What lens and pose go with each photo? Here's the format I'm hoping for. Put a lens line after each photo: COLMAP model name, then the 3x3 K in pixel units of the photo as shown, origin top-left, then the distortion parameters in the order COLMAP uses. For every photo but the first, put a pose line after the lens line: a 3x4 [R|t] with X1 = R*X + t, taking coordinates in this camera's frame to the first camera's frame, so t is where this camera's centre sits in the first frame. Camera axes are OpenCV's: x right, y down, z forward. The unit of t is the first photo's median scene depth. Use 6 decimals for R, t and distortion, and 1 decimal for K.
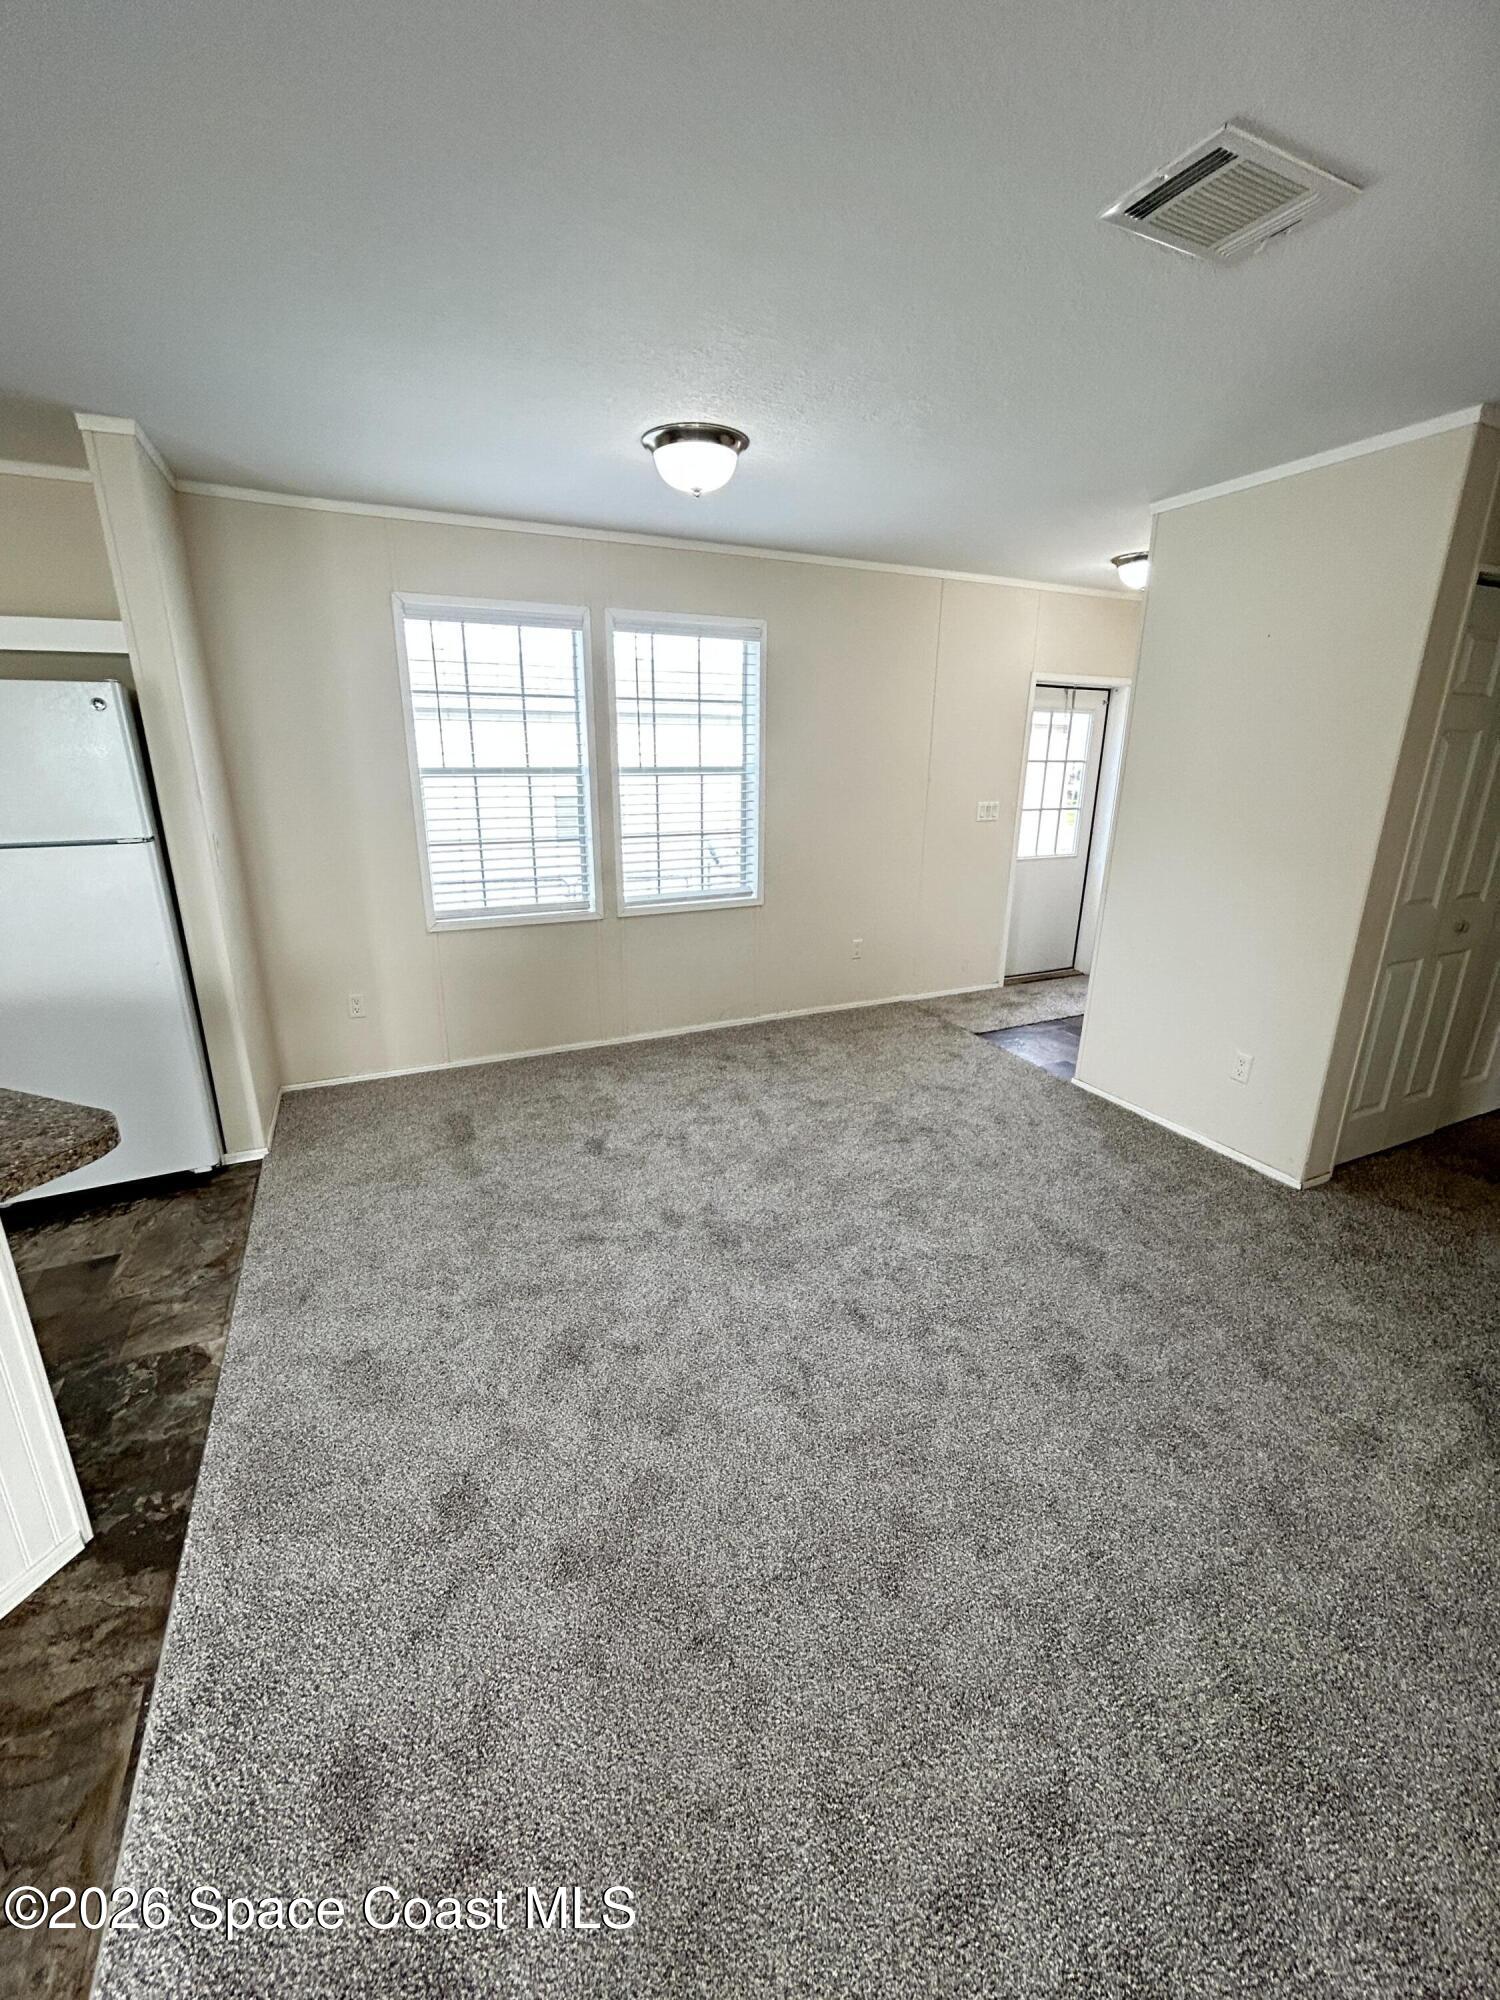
lens RADIAL K [[809.5, 0, 751.7], [0, 809.5, 986.5], [0, 0, 1]] dist [-0.001149, 0.001189]
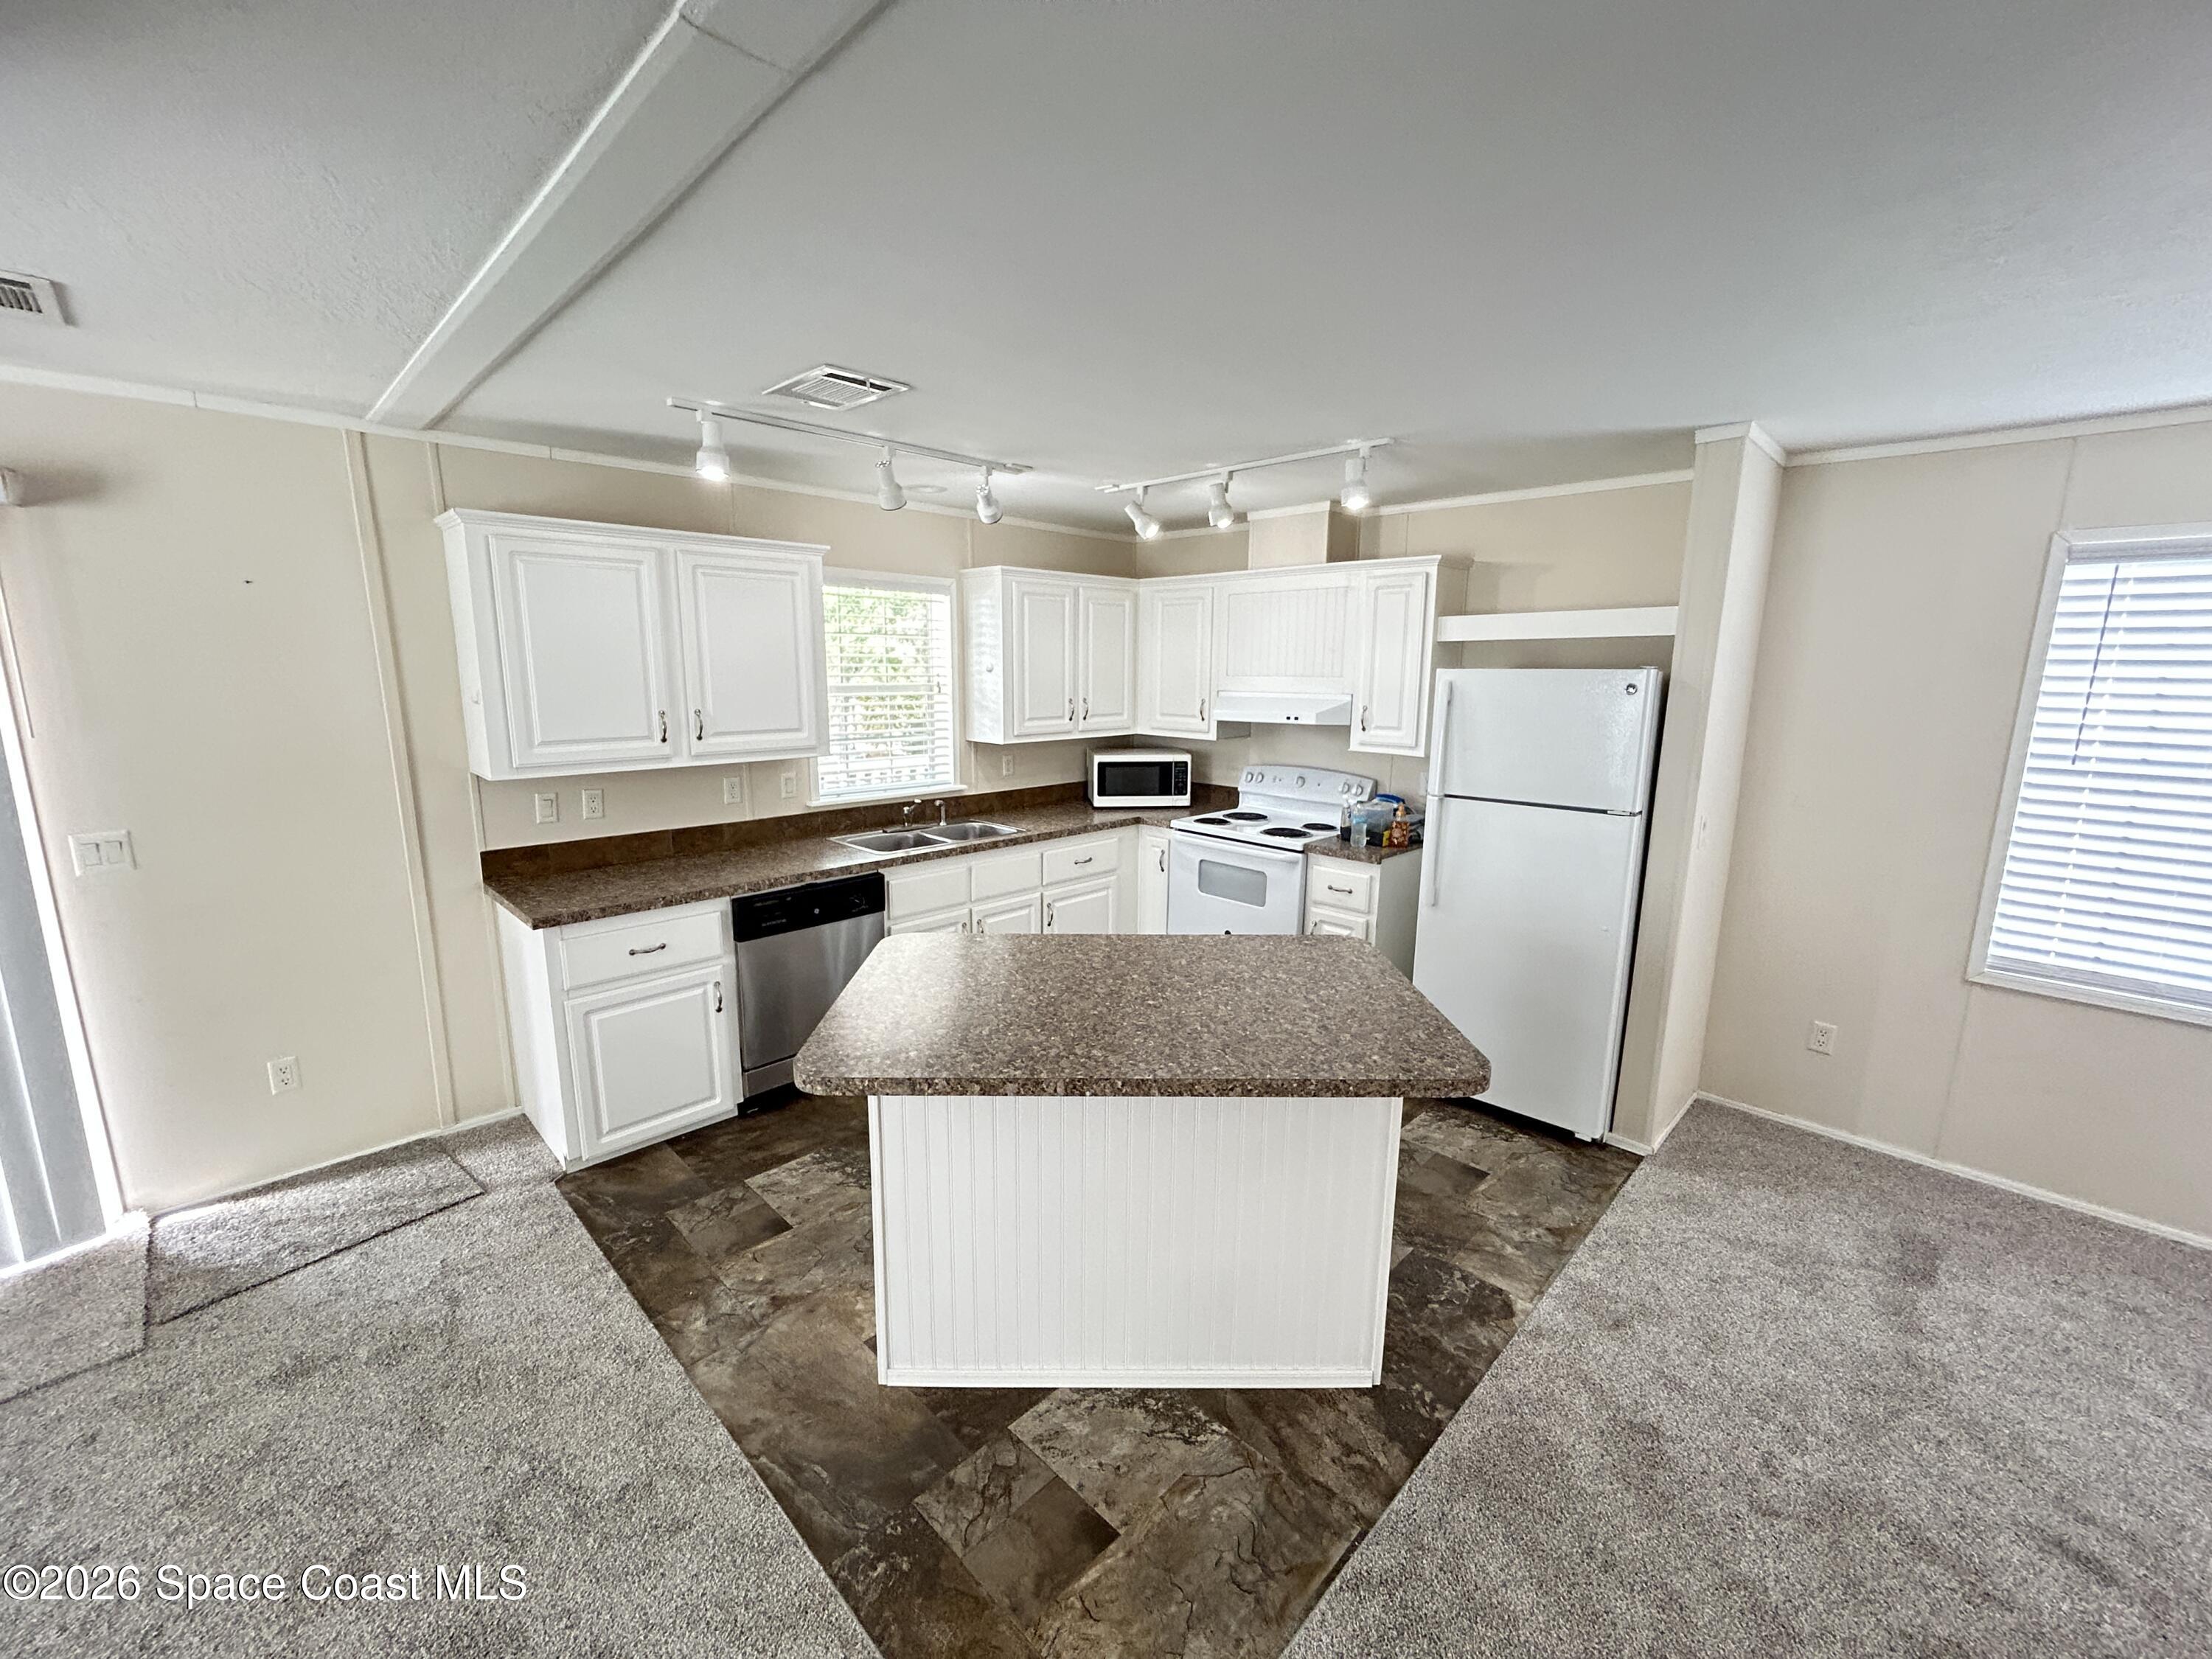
lens RADIAL K [[895.3, 0, 1092.0], [0, 895.3, 826.2], [0, 0, 1]] dist [-0.001149, 0.001189]
pose [[0.334253, 0.166316, -0.927693, 0.074359], [-0.279537, 0.957511, 0.070943, -0.047356], [0.900074, 0.235611, 0.366543, -0.034708]]
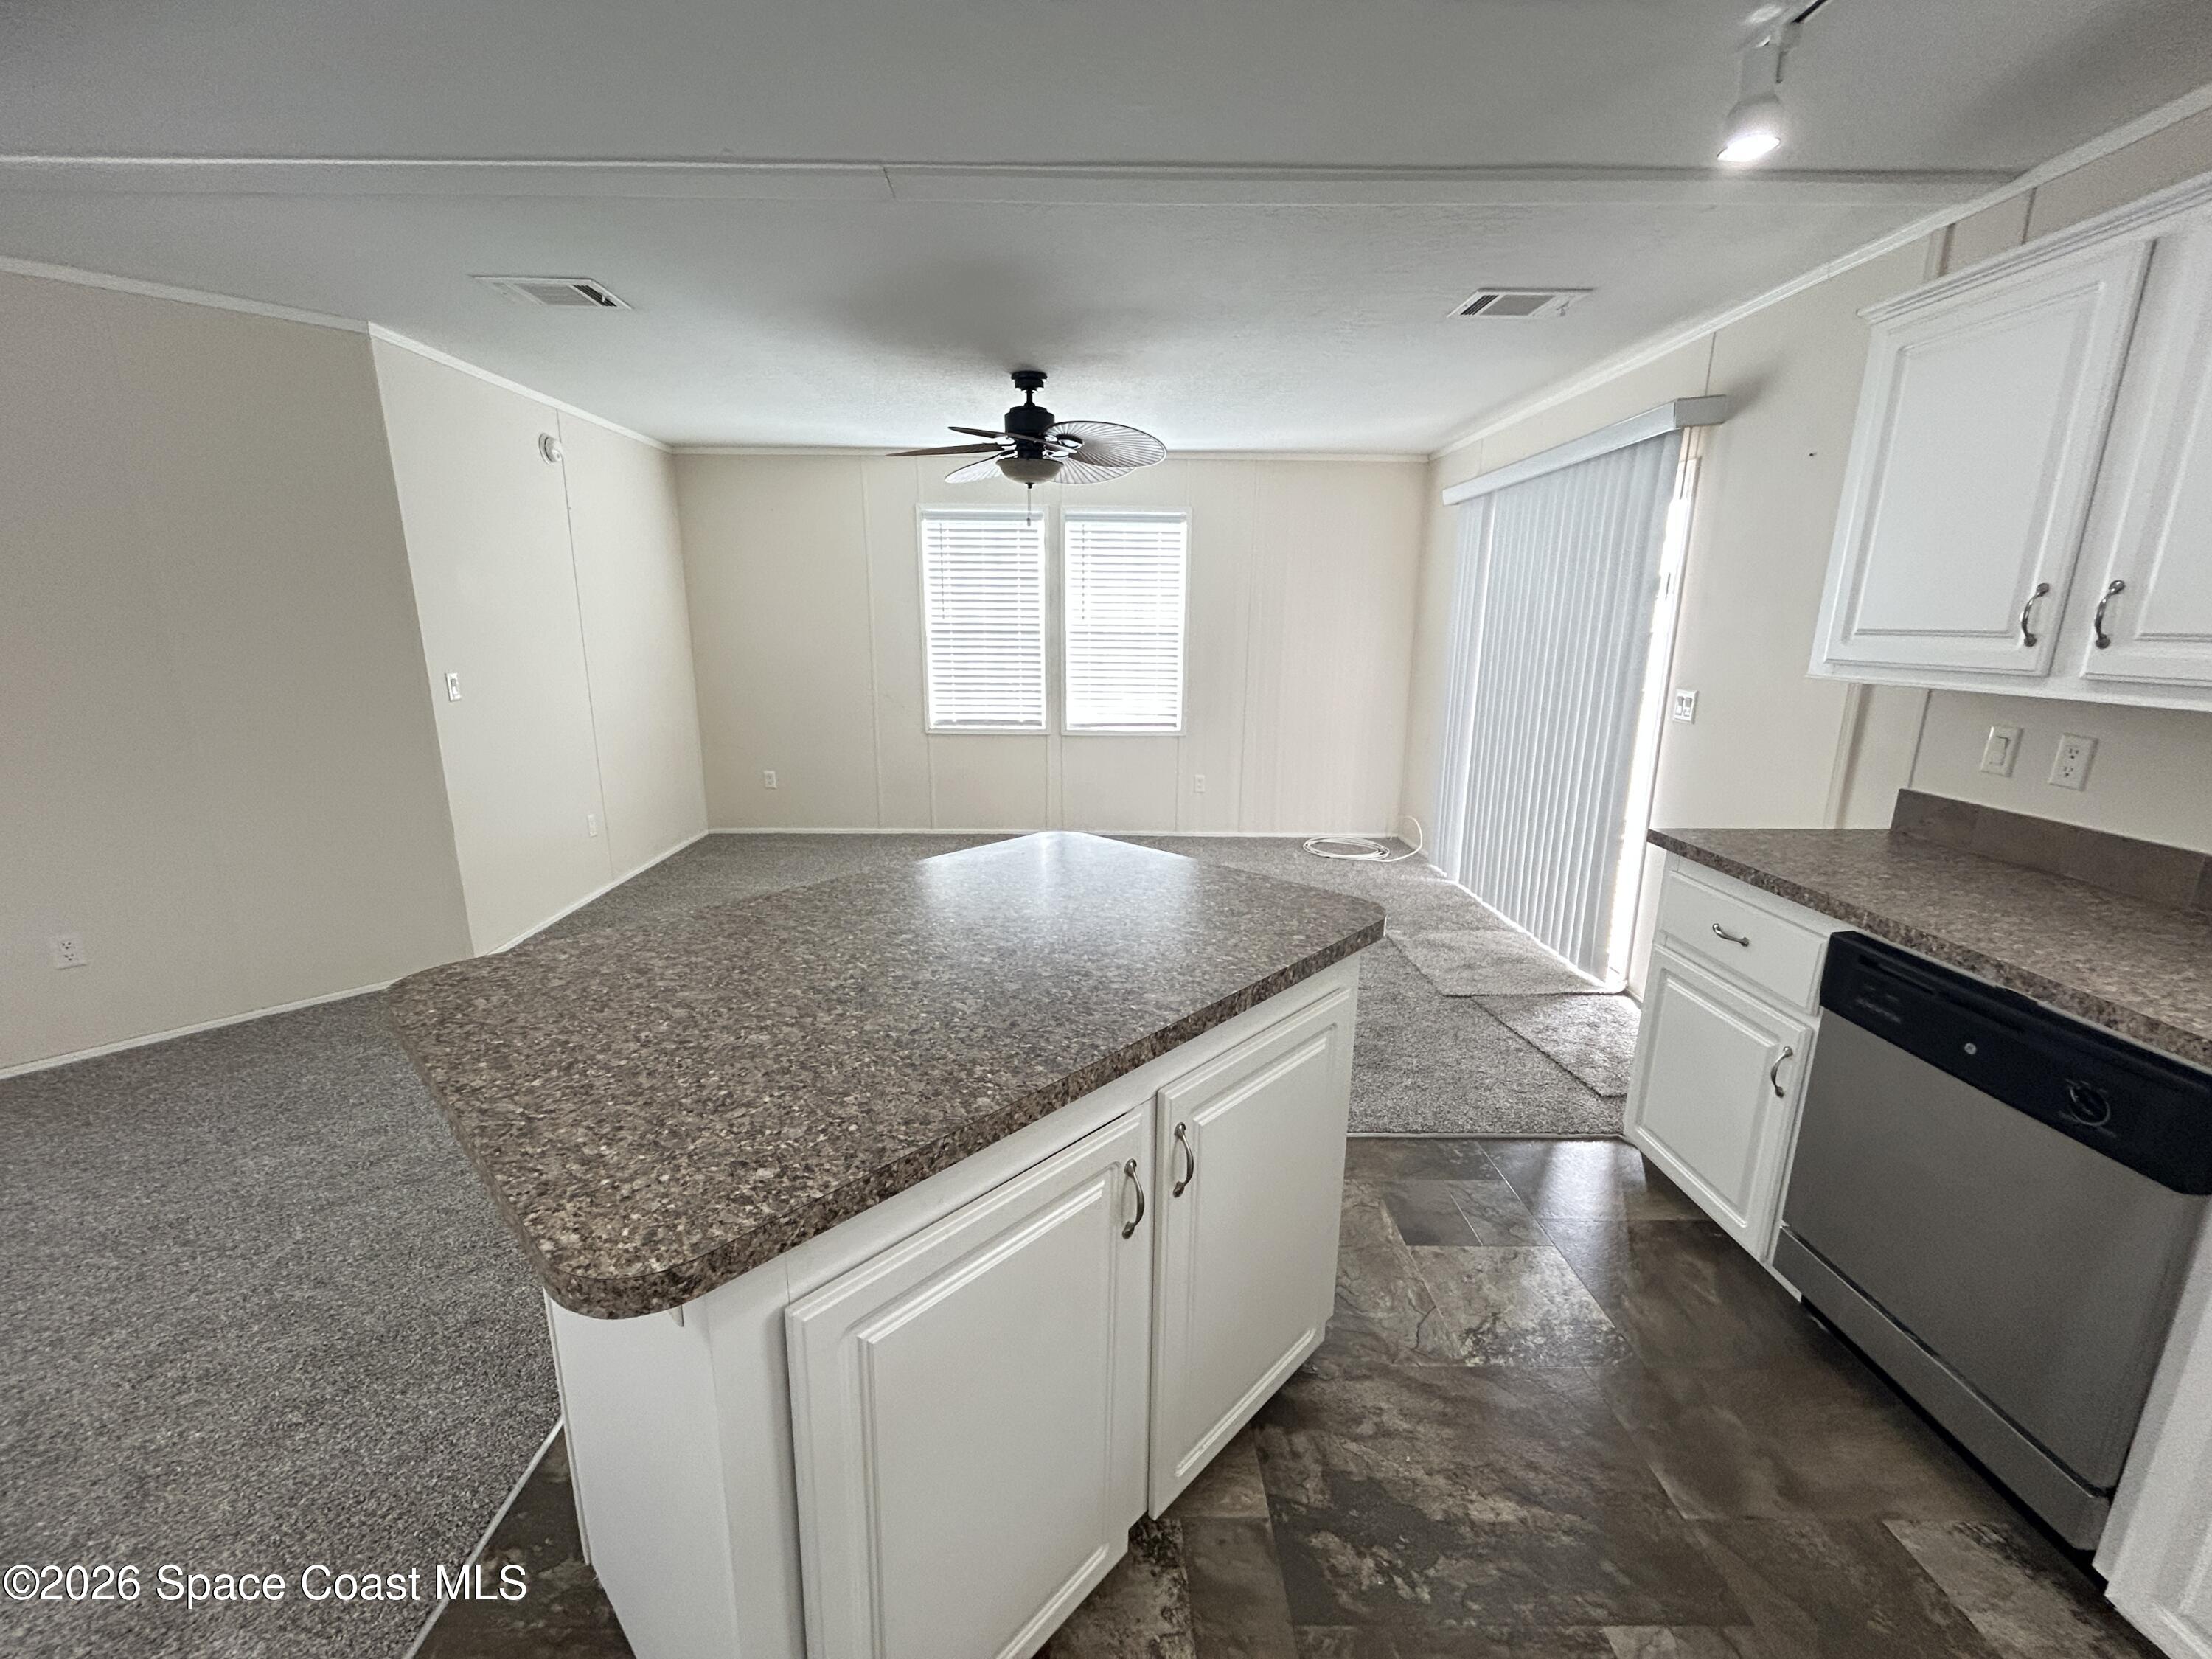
lens RADIAL K [[901.3, 0, 1091.0], [0, 901.3, 829.2], [0, 0, 1]] dist [-0.001057, -0.000140]
pose [[-0.908794, -0.112014, 0.401929, -0.836973], [0.105520, 0.870276, 0.481128, -0.161454], [-0.403683, 0.479658, -0.779082, 0.625002]]
